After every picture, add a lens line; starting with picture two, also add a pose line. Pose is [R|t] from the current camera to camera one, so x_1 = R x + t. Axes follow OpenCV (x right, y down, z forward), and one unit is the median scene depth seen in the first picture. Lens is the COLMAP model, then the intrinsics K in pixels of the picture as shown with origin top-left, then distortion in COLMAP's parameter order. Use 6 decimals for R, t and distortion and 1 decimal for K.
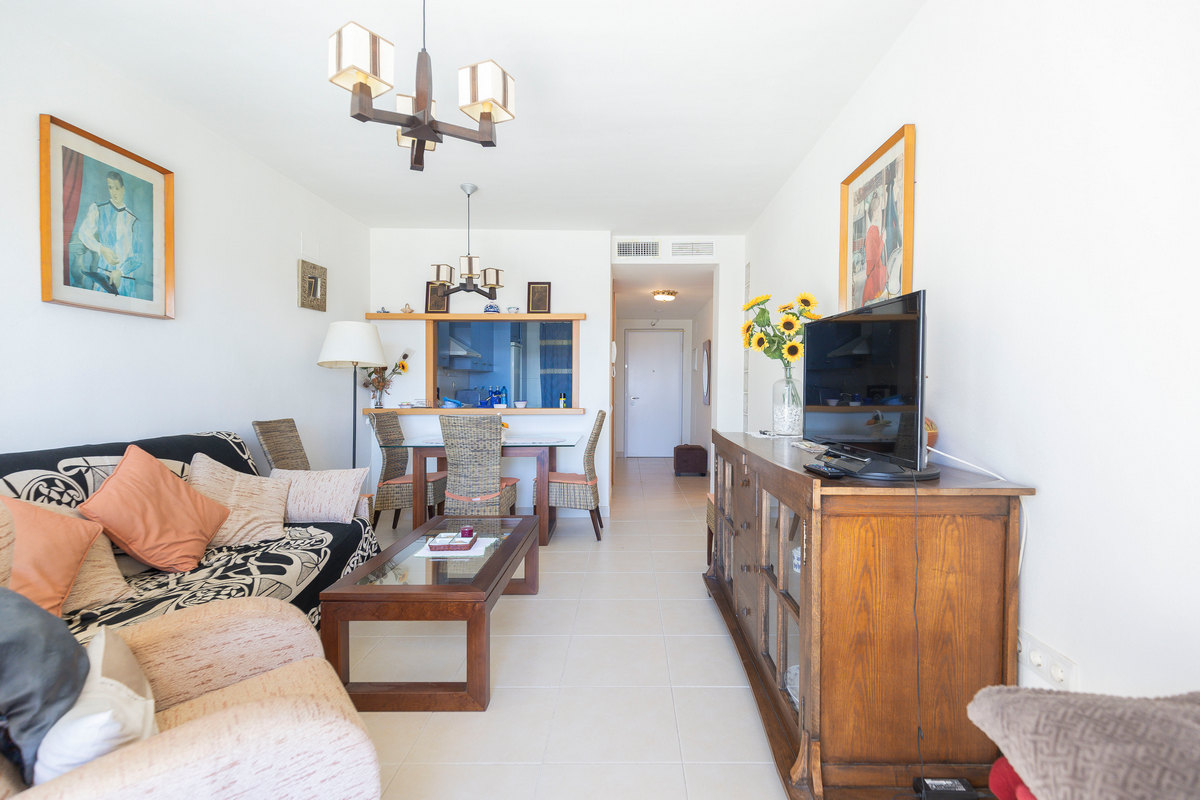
lens RADIAL K [[559.9, 0, 648.8], [0, 559.9, 384.0], [0, 0, 1]] dist [0.003154, -0.000413]
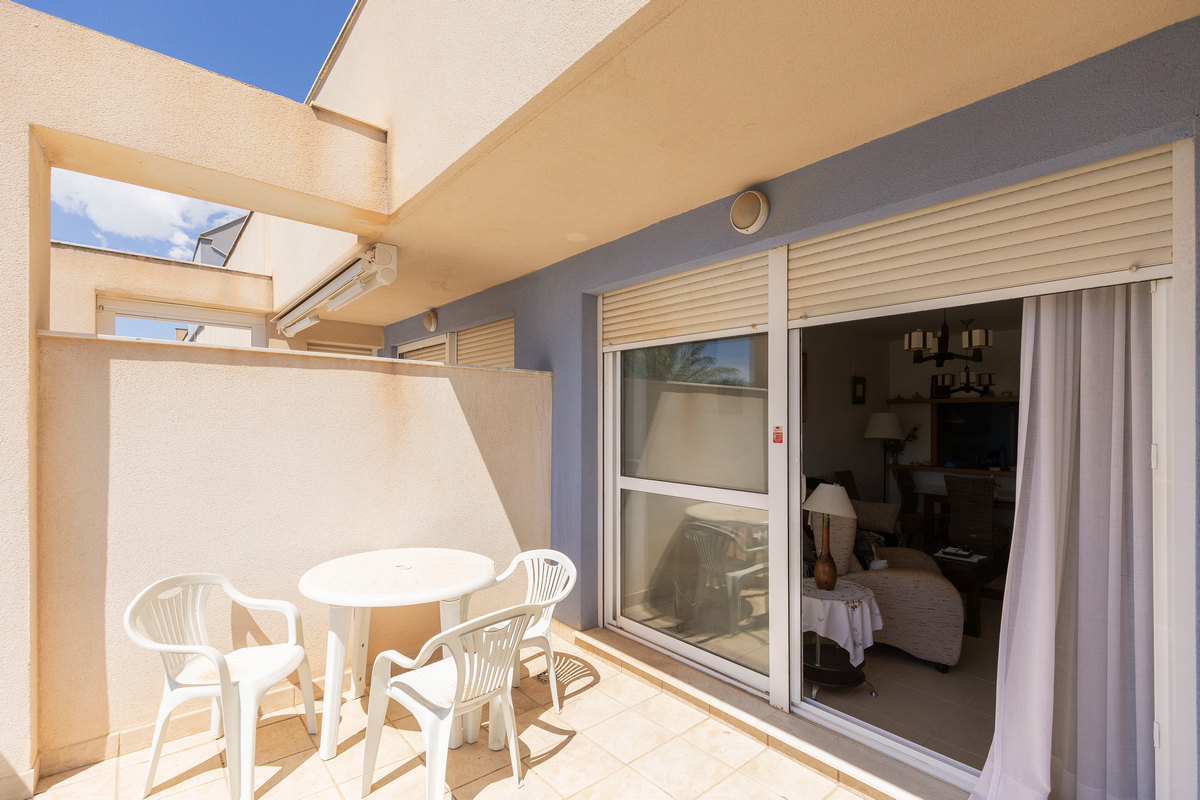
lens RADIAL K [[541.0, 0, 604.9], [0, 541.0, 419.9], [0, 0, 1]] dist [0.002712, 0.000157]
pose [[0.622913, -0.002231, -0.782288, 0.183653], [-0.005094, 0.999963, -0.006908, -0.072660], [0.782275, 0.008288, 0.622879, -0.579672]]
